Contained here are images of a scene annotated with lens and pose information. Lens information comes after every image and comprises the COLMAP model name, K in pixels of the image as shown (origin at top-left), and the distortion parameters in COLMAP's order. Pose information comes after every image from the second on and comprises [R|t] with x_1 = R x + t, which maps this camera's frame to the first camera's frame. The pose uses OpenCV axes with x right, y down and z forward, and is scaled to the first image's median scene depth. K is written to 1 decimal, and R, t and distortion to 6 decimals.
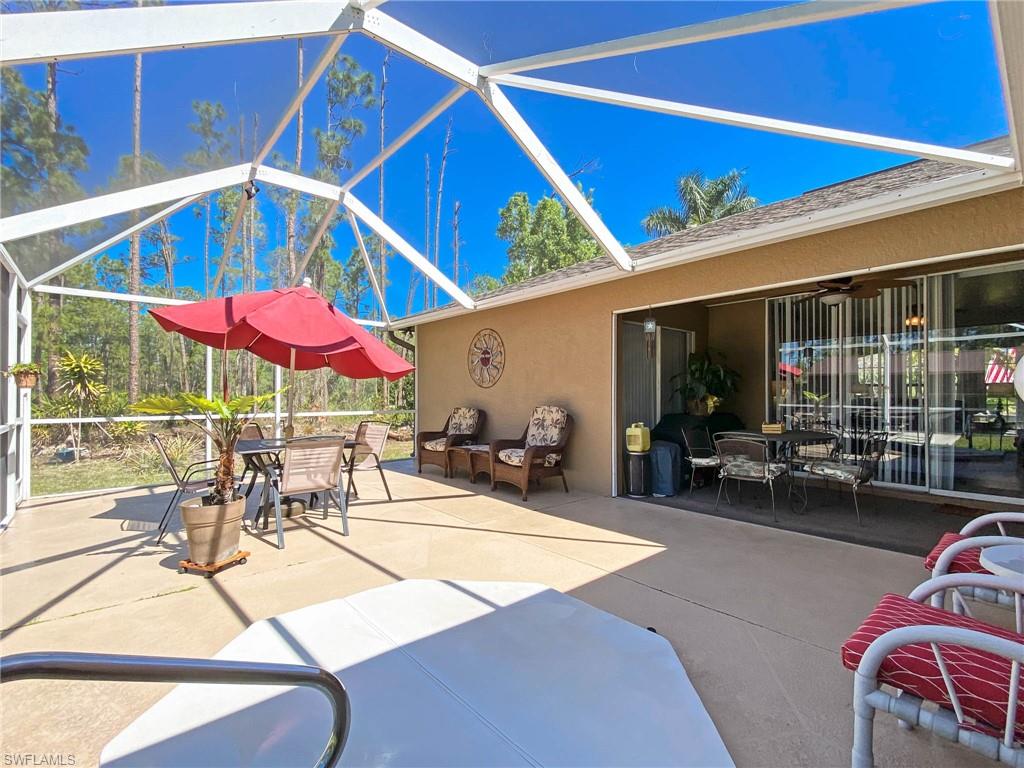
lens RADIAL K [[473.9, 0, 502.5], [0, 473.9, 386.9], [0, 0, 1]] dist [0.015537, -0.004983]
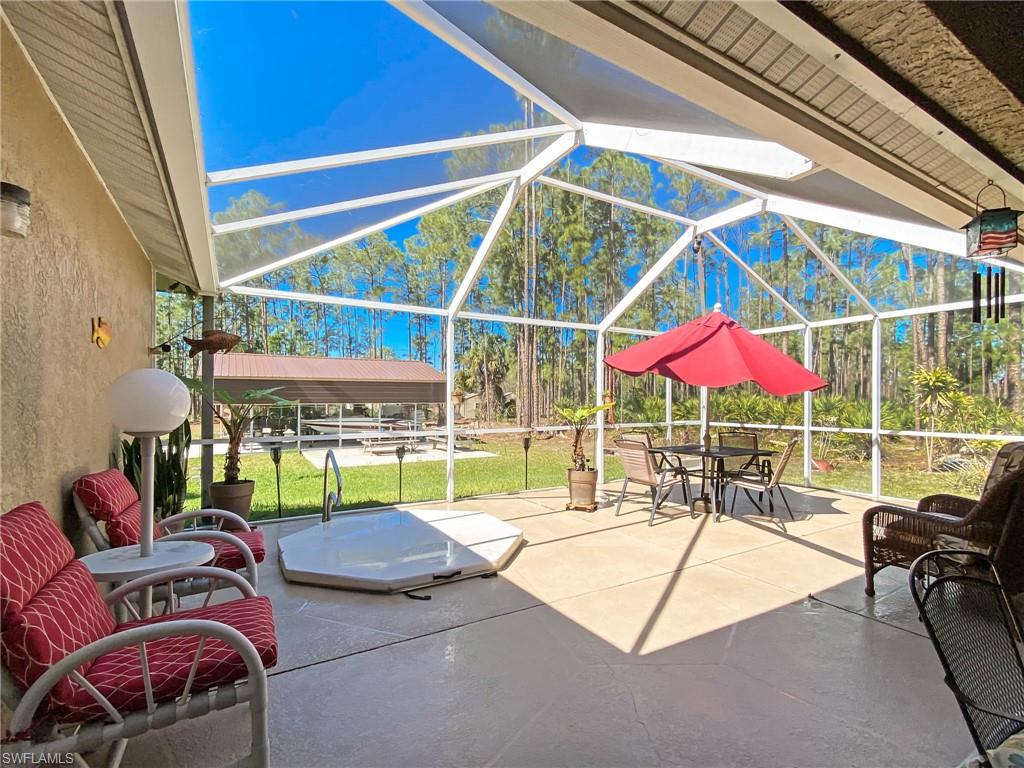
lens RADIAL K [[473.9, 0, 510.1], [0, 473.9, 392.0], [0, 0, 1]] dist [0.015537, -0.004983]
pose [[-0.176871, -0.018764, -0.984055, 0.703404], [0.008314, 0.999754, -0.020558, -0.003594], [0.984199, -0.011818, -0.176672, 0.662361]]
